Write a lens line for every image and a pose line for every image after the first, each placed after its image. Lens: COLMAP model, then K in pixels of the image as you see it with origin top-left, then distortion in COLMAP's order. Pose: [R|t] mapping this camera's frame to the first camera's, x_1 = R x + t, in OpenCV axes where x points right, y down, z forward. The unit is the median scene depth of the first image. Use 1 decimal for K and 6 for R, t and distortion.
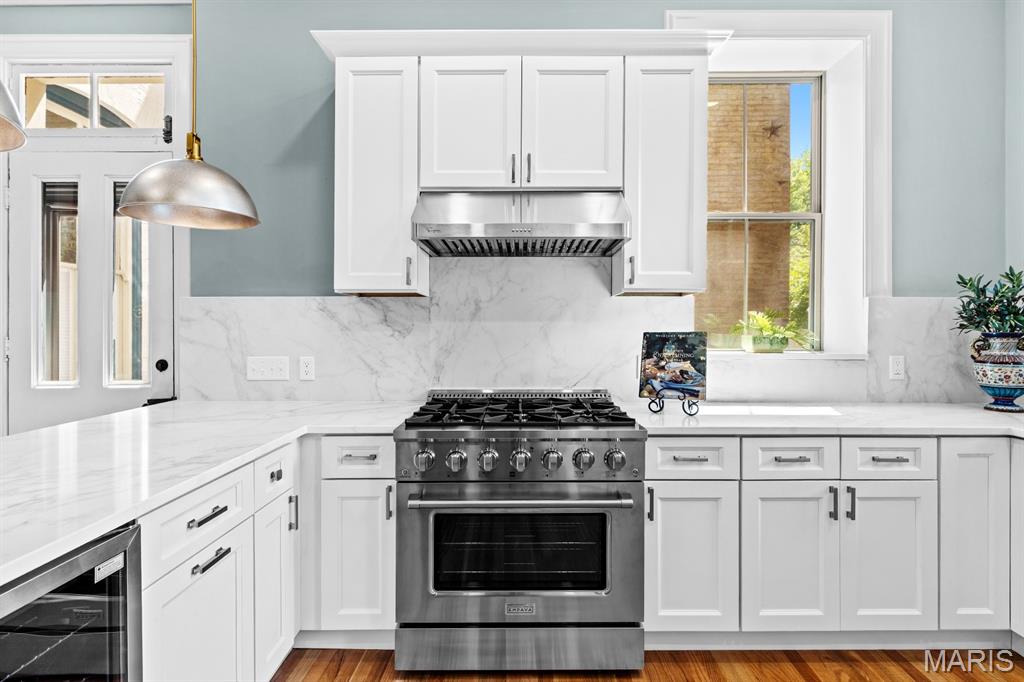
lens RADIAL K [[532.3, 0, 512.8], [0, 532.3, 333.7], [0, 0, 1]] dist [-0.000159, 0.000020]
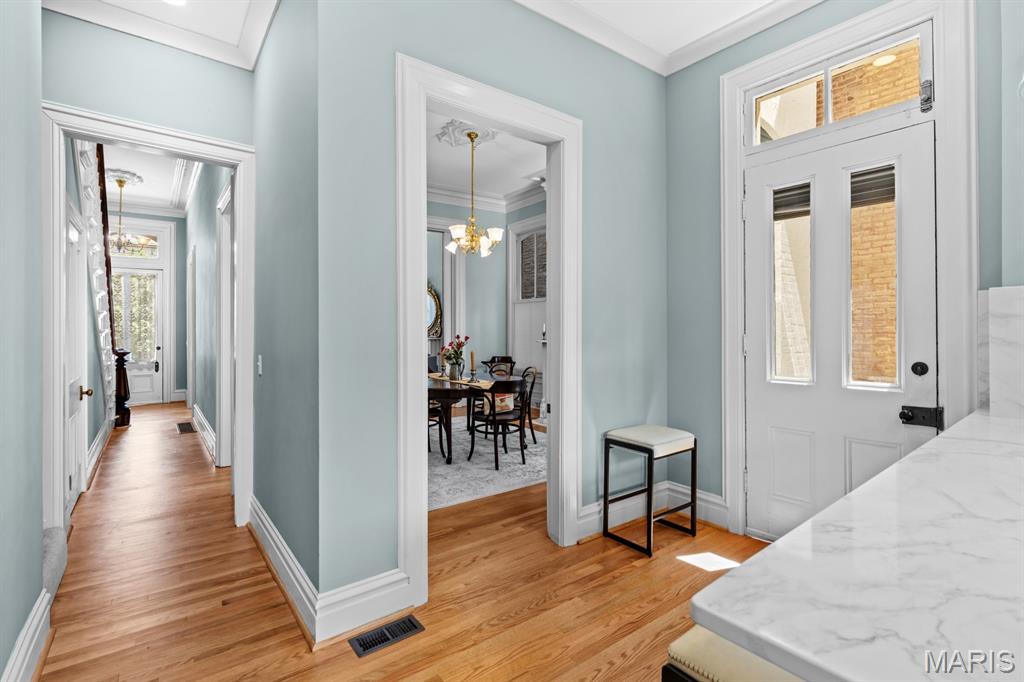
lens RADIAL K [[469.5, 0, 515.0], [0, 469.5, 329.9], [0, 0, 1]] dist [0.000523, -0.000075]
pose [[0.615197, 0.006750, -0.788345, -0.456596], [-0.007461, 0.999968, 0.002740, -0.001207], [0.788338, 0.004196, 0.615228, 0.006076]]
